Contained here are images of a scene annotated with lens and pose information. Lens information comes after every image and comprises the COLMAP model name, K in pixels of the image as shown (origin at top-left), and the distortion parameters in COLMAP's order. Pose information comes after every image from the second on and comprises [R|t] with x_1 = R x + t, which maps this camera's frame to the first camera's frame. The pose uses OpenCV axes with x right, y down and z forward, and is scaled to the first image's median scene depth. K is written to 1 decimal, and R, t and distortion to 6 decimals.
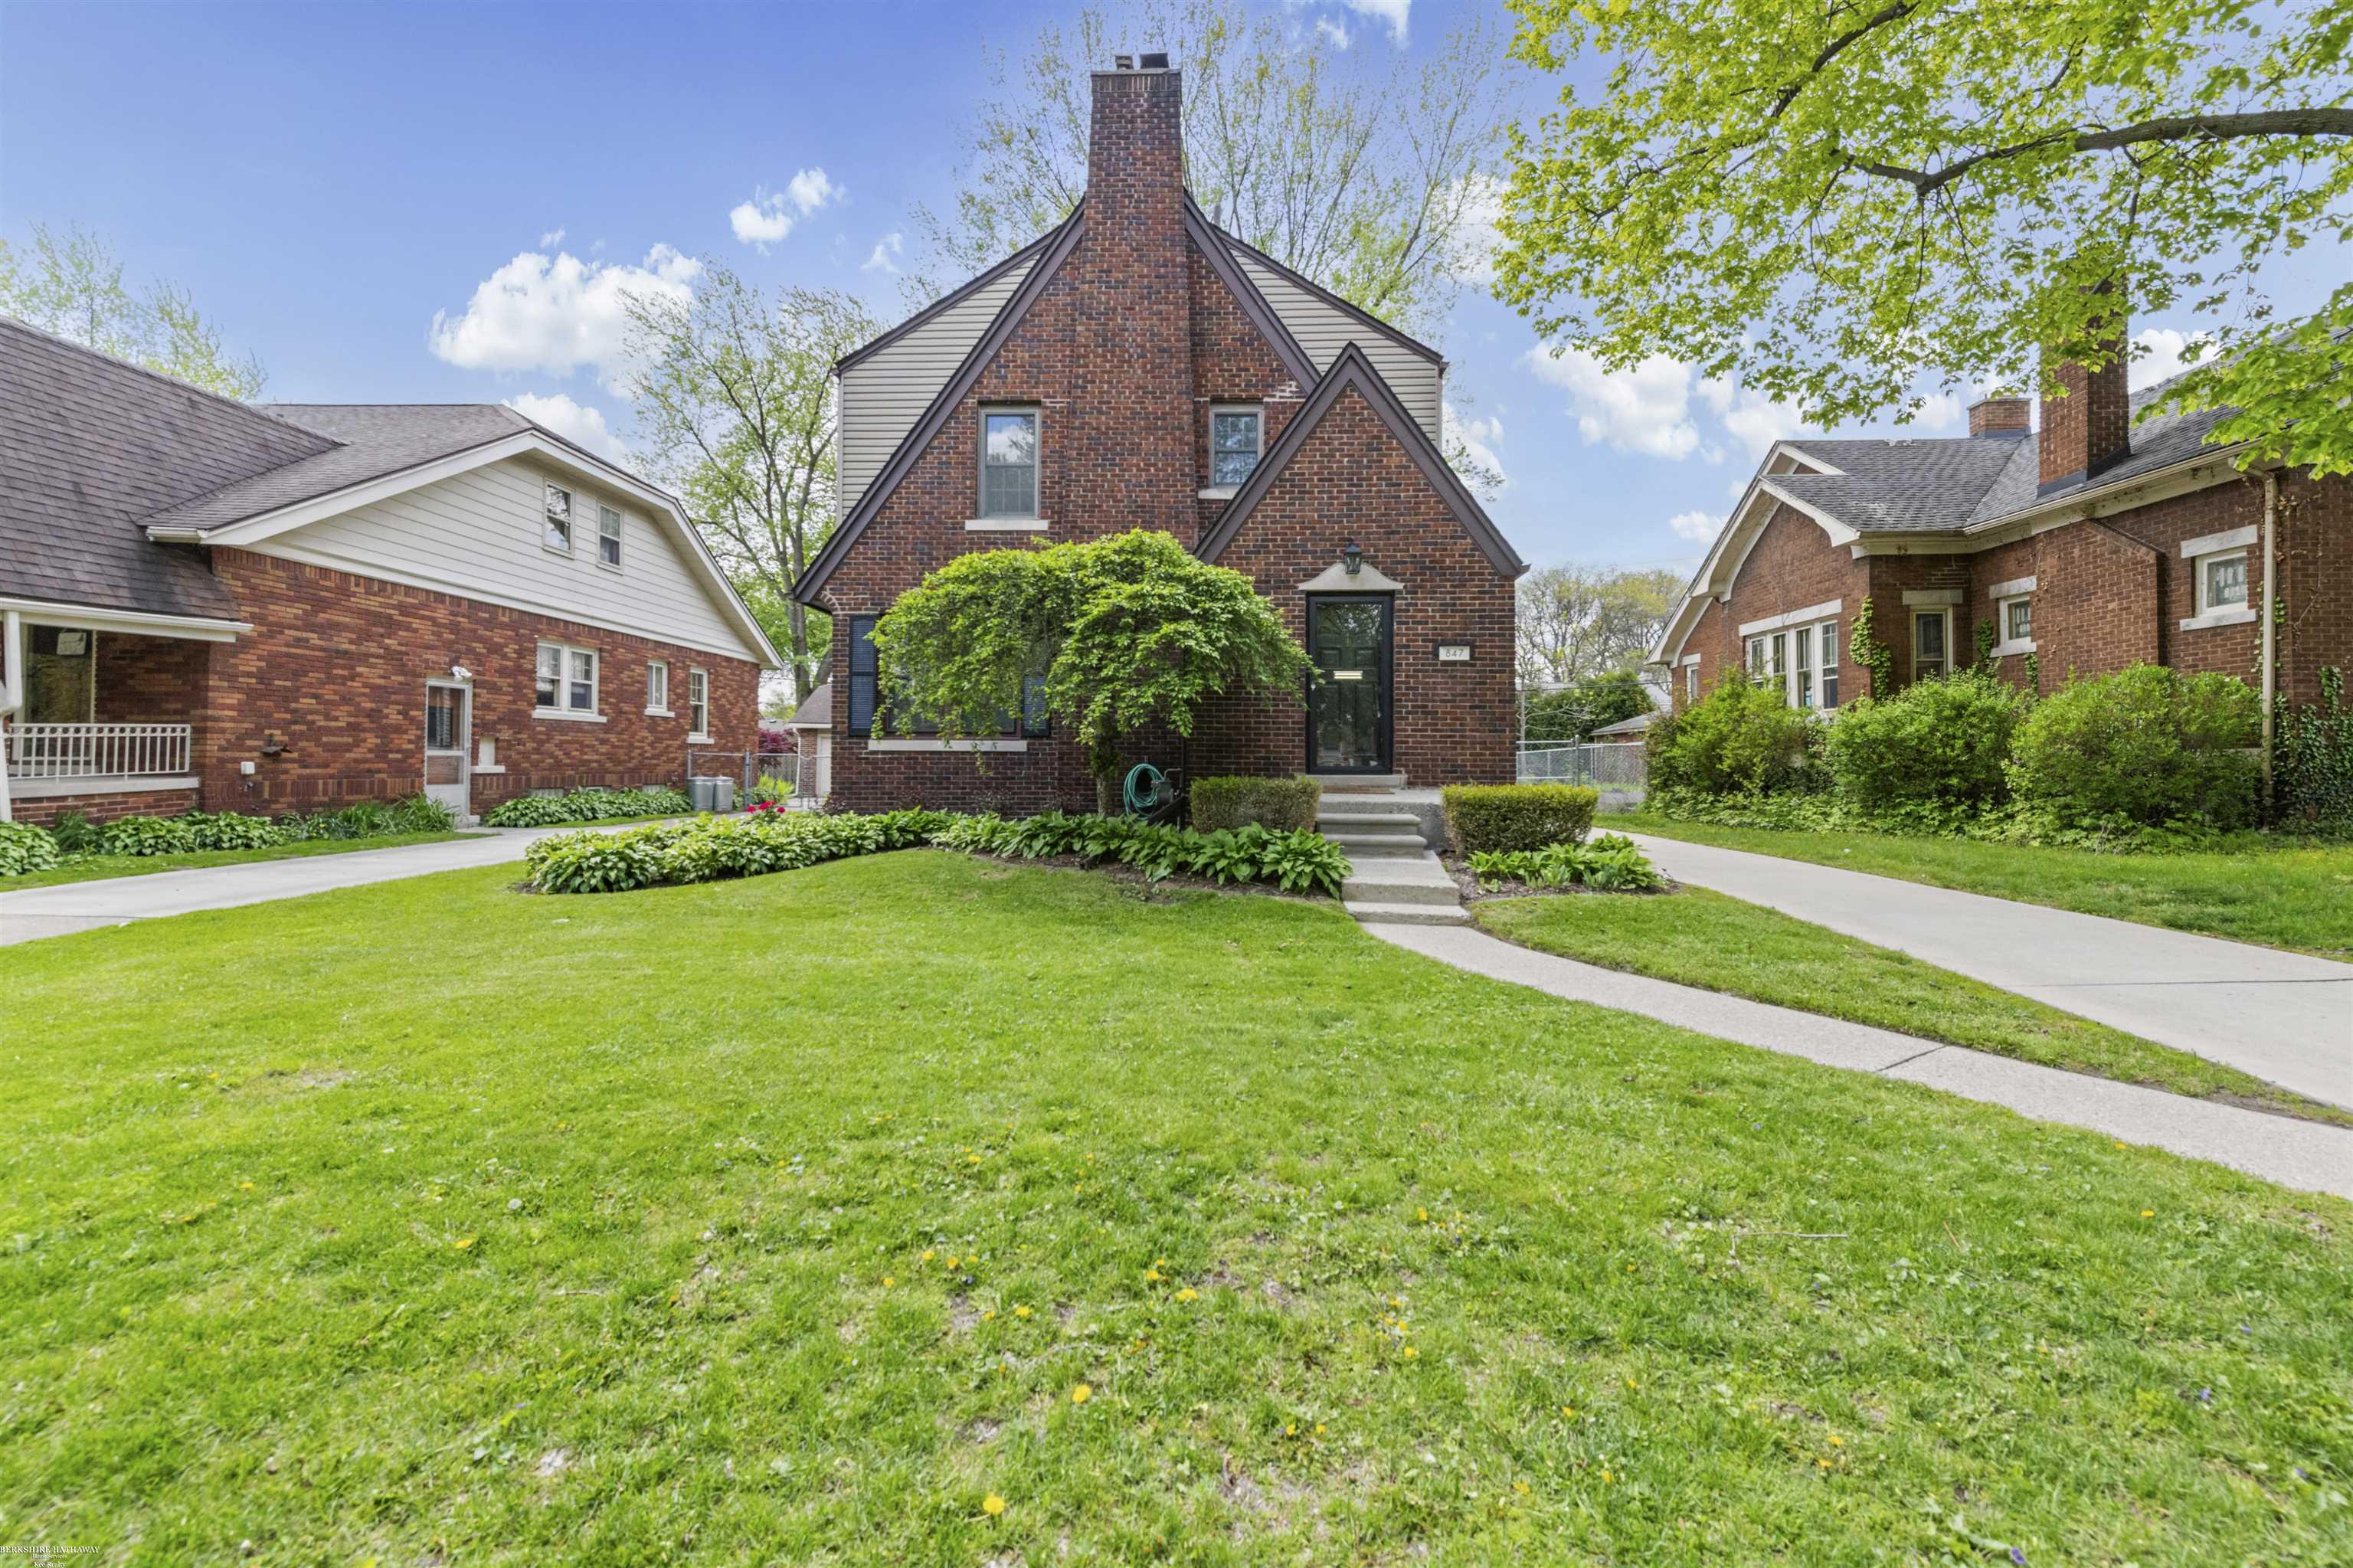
lens RADIAL K [[935.6, 0, 1248.8], [0, 935.6, 746.8], [0, 0, 1]] dist [0.007619, -0.001922]
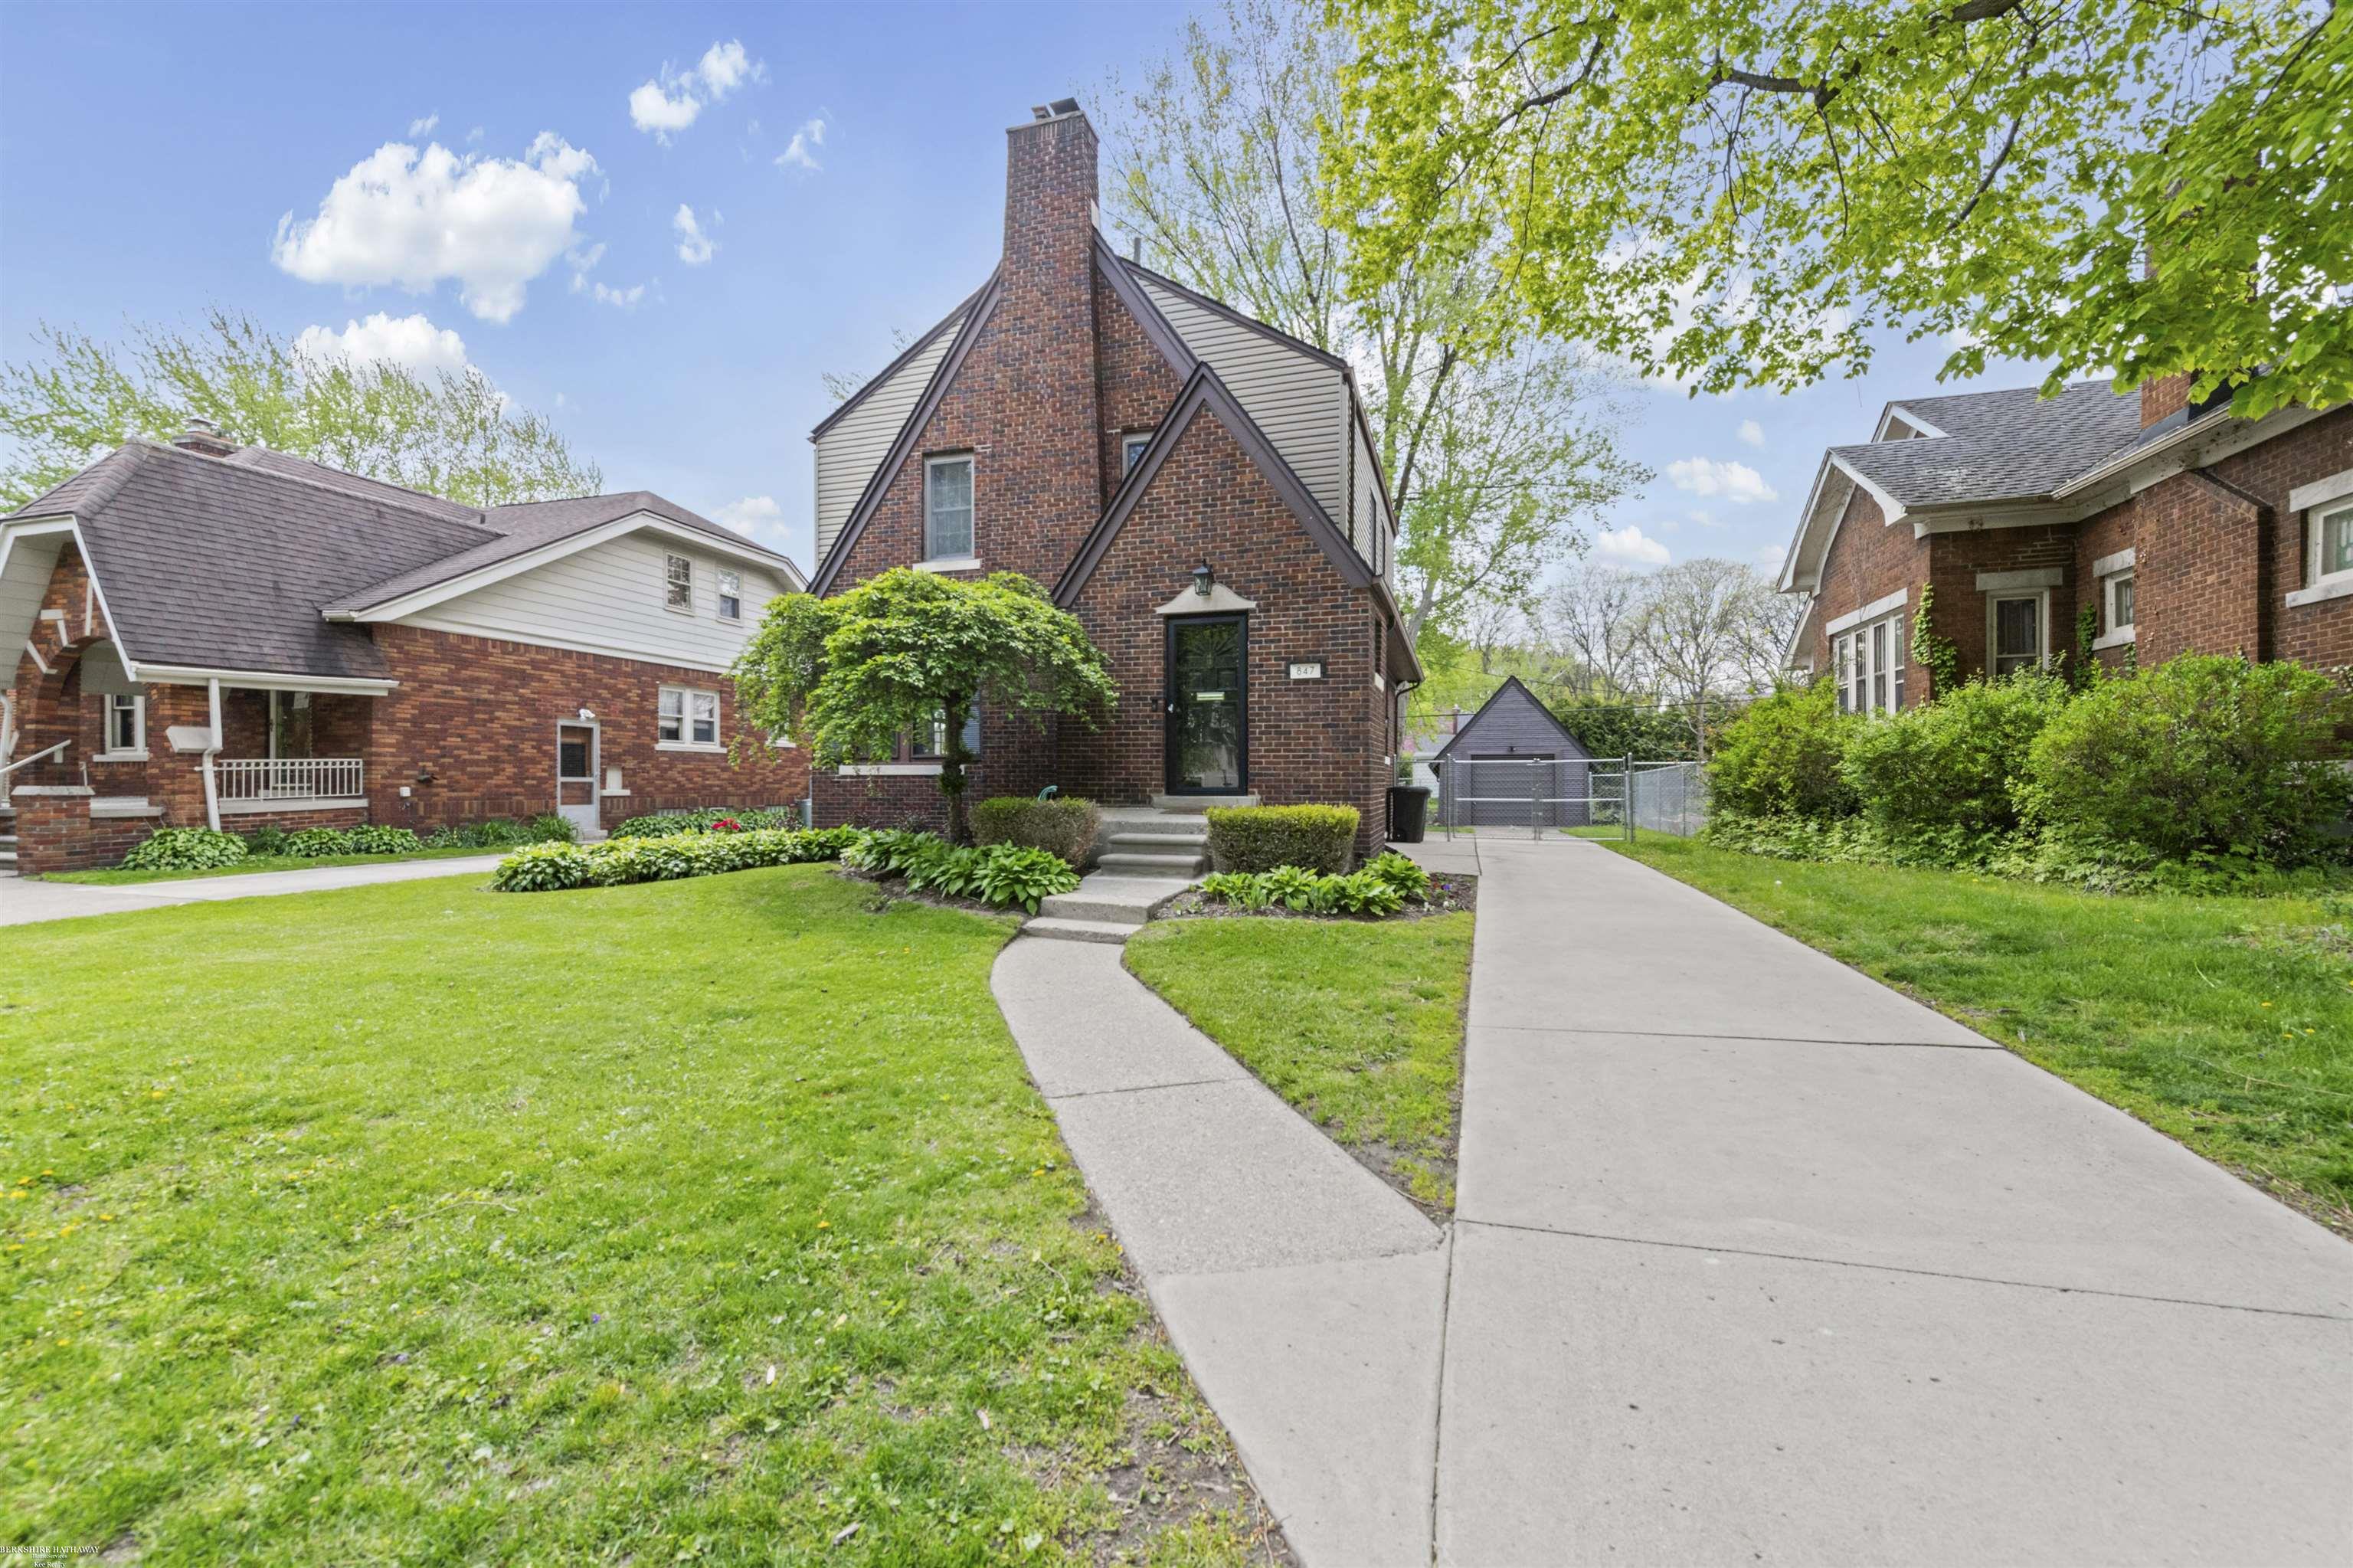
lens RADIAL K [[935.6, 0, 1237.8], [0, 935.6, 789.1], [0, 0, 1]] dist [0.007619, -0.001922]
pose [[0.966686, -0.003198, -0.255946, 0.322188], [0.008462, 0.999775, 0.019465, 0.002779], [0.255826, -0.020983, 0.966495, 0.030099]]
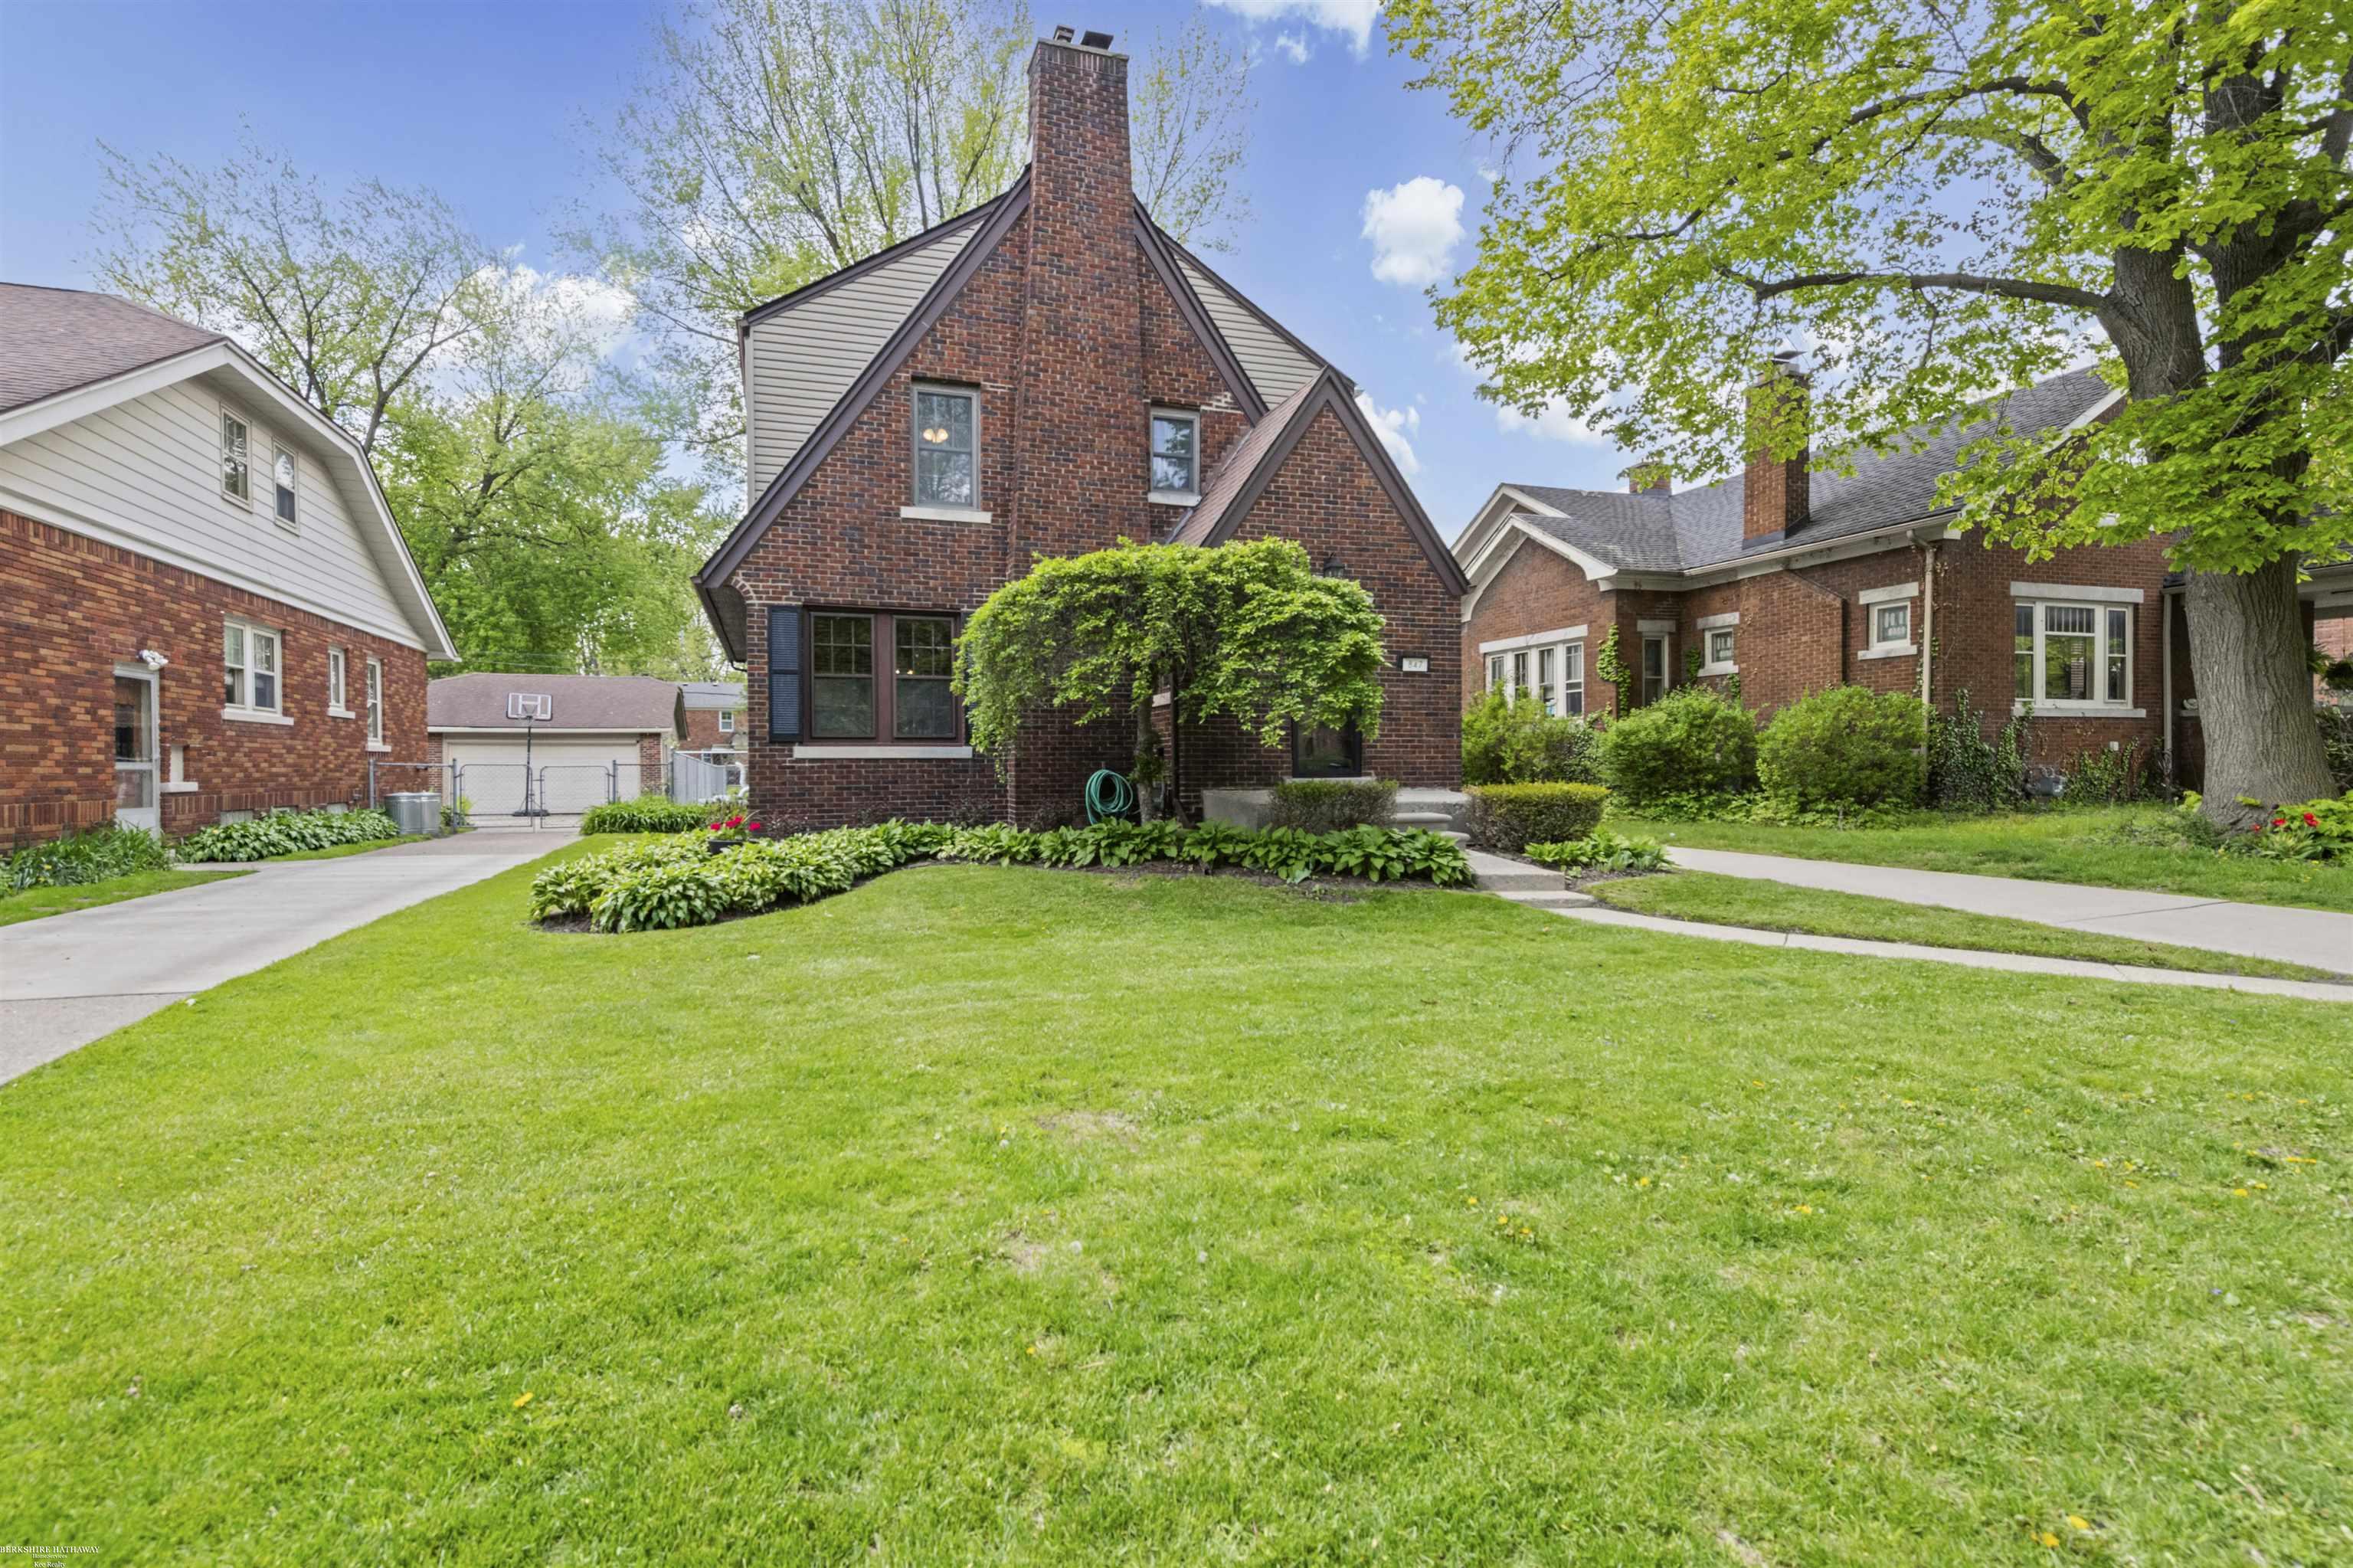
lens RADIAL K [[935.6, 0, 1129.0], [0, 935.6, 781.2], [0, 0, 1]] dist [0.007619, -0.001922]
pose [[0.952799, -0.015009, 0.303229, -0.347650], [0.005326, 0.999450, 0.032735, -0.001348], [-0.303554, -0.029574, 0.952355, 0.045964]]
